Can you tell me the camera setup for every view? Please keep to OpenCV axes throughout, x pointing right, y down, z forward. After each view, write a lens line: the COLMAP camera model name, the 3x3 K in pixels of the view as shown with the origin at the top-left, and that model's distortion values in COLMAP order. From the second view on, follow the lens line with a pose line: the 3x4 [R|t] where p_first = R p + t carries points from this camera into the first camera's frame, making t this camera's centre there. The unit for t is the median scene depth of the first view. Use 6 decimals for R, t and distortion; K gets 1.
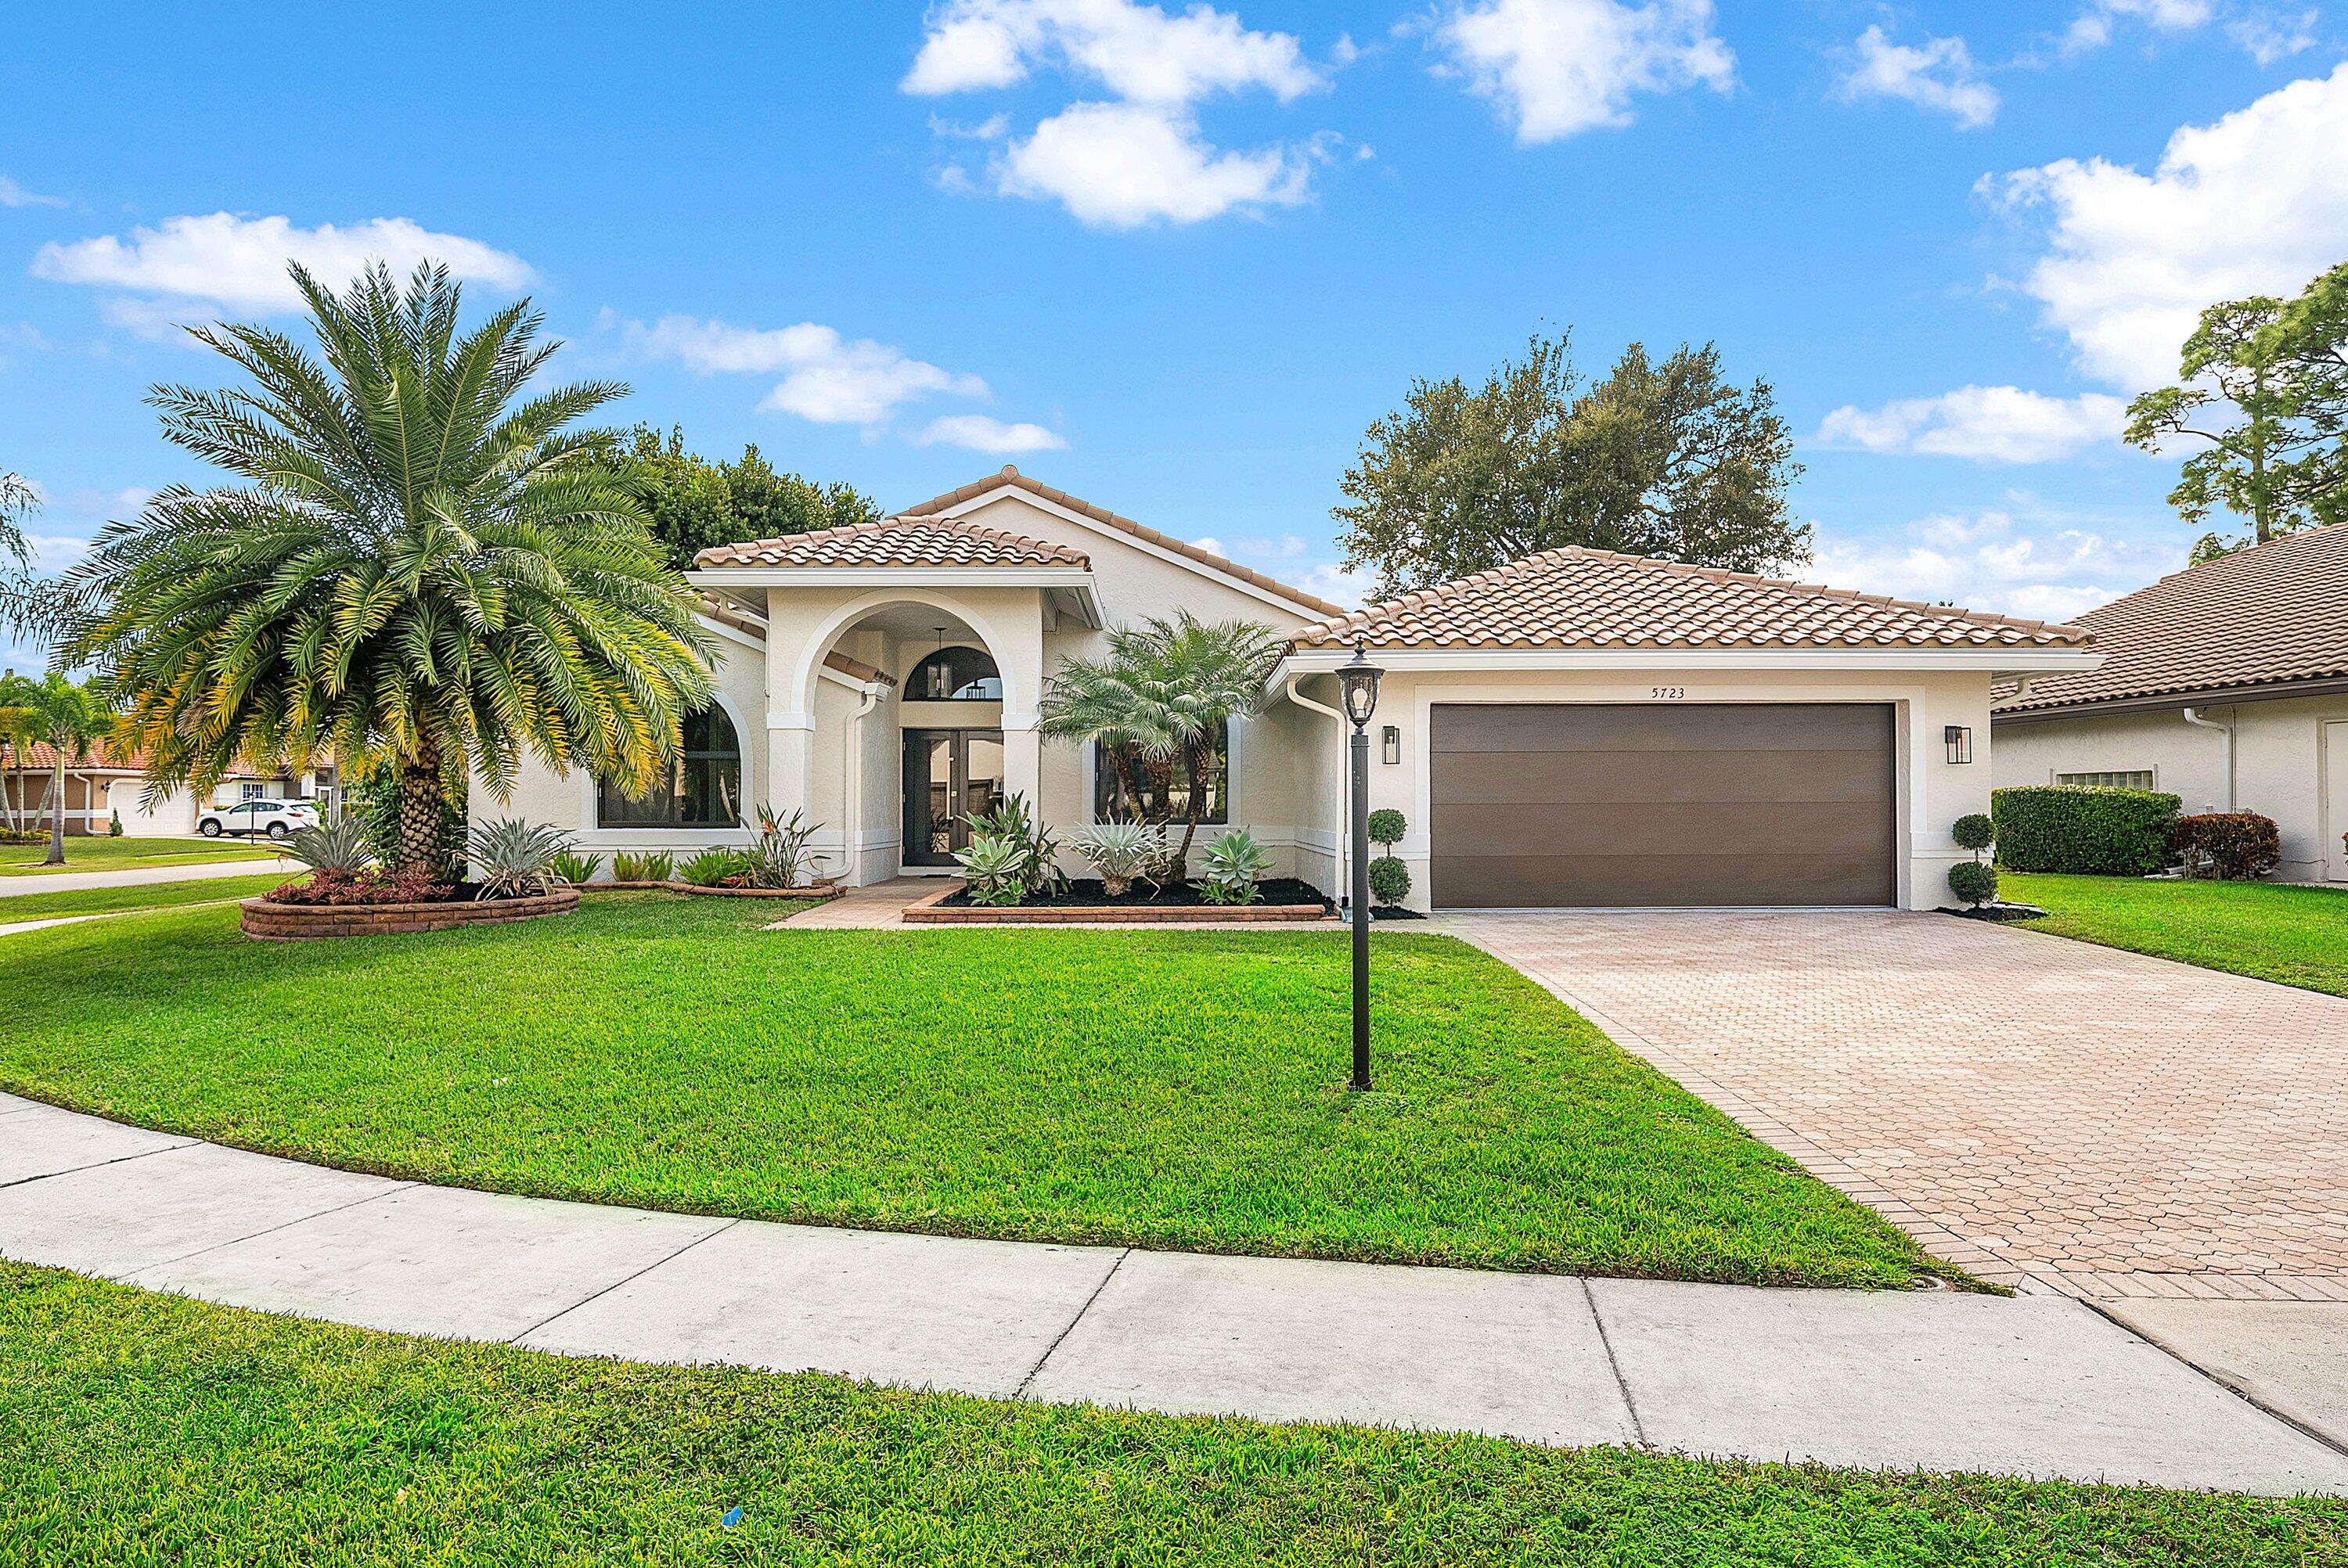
lens RADIAL K [[1125.7, 0, 1170.8], [0, 1125.7, 796.9], [0, 0, 1]] dist [-0.003556, -0.000703]
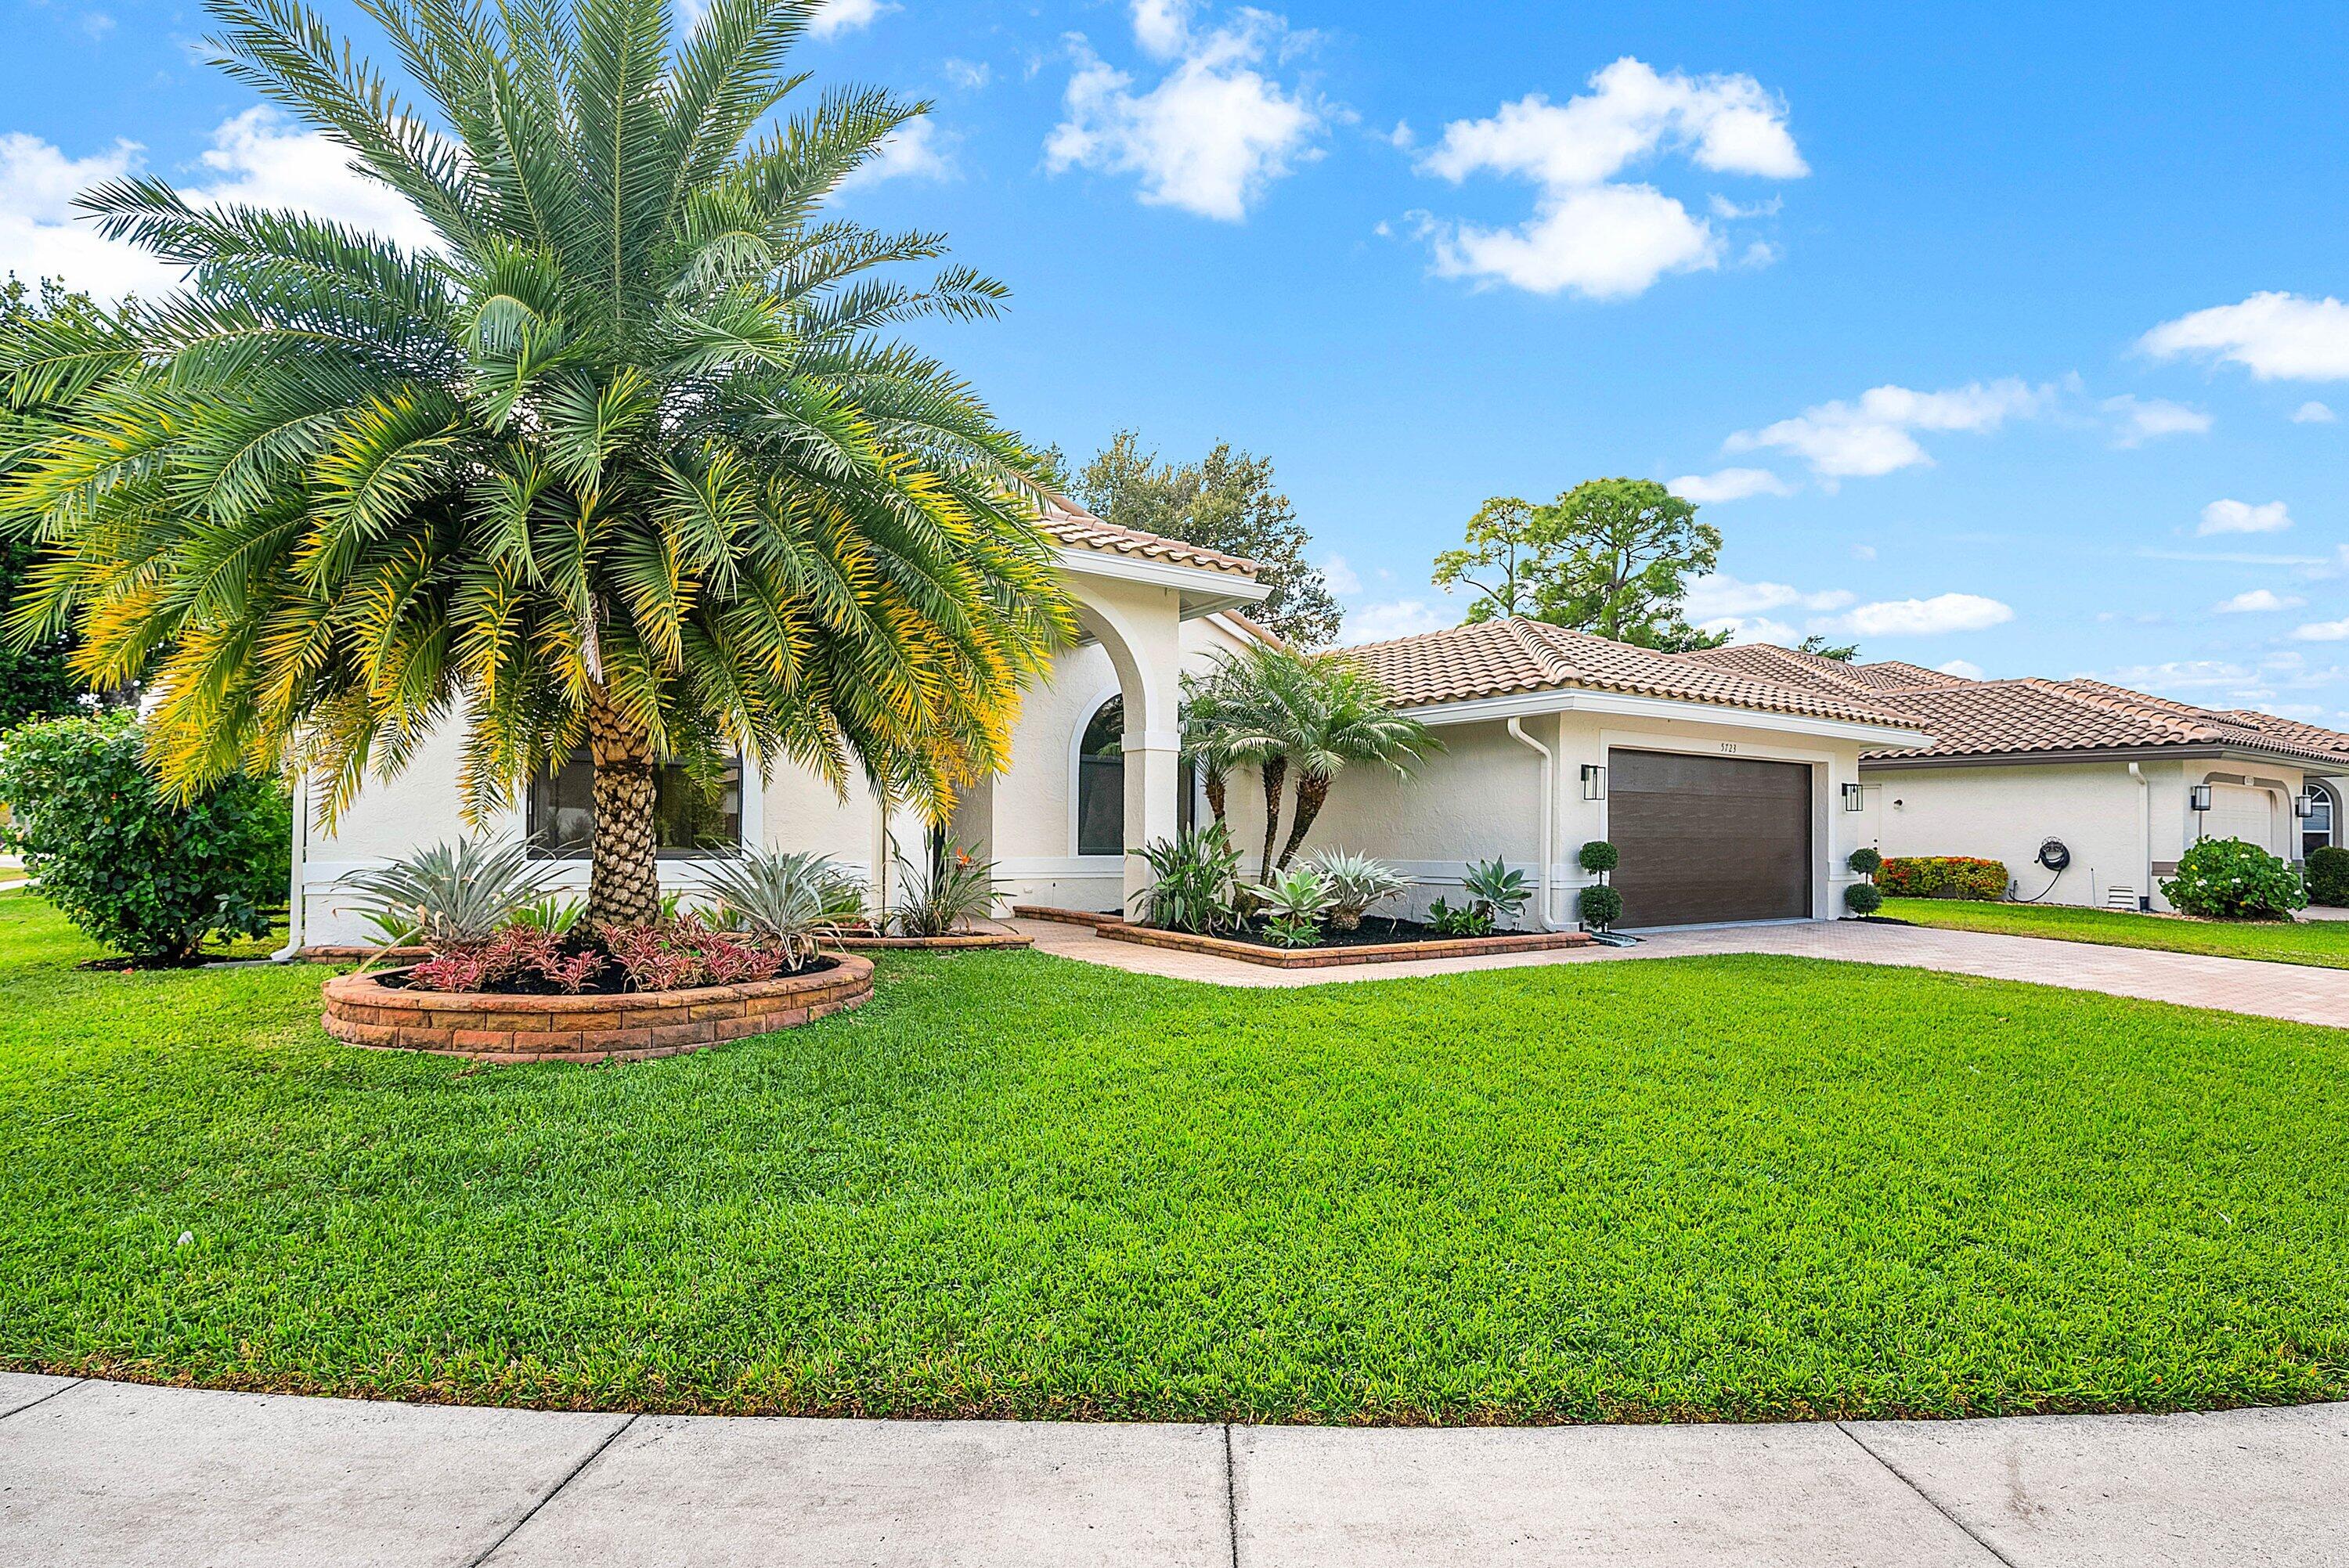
lens RADIAL K [[1098.0, 0, 1174.7], [0, 1098.0, 839.5], [0, 0, 1]] dist [-0.000743, -0.000143]
pose [[0.833322, 0.008392, 0.552724, -0.723531], [-0.004088, 0.999951, -0.009019, 0.020376], [-0.552773, 0.005256, 0.833316, 0.335989]]
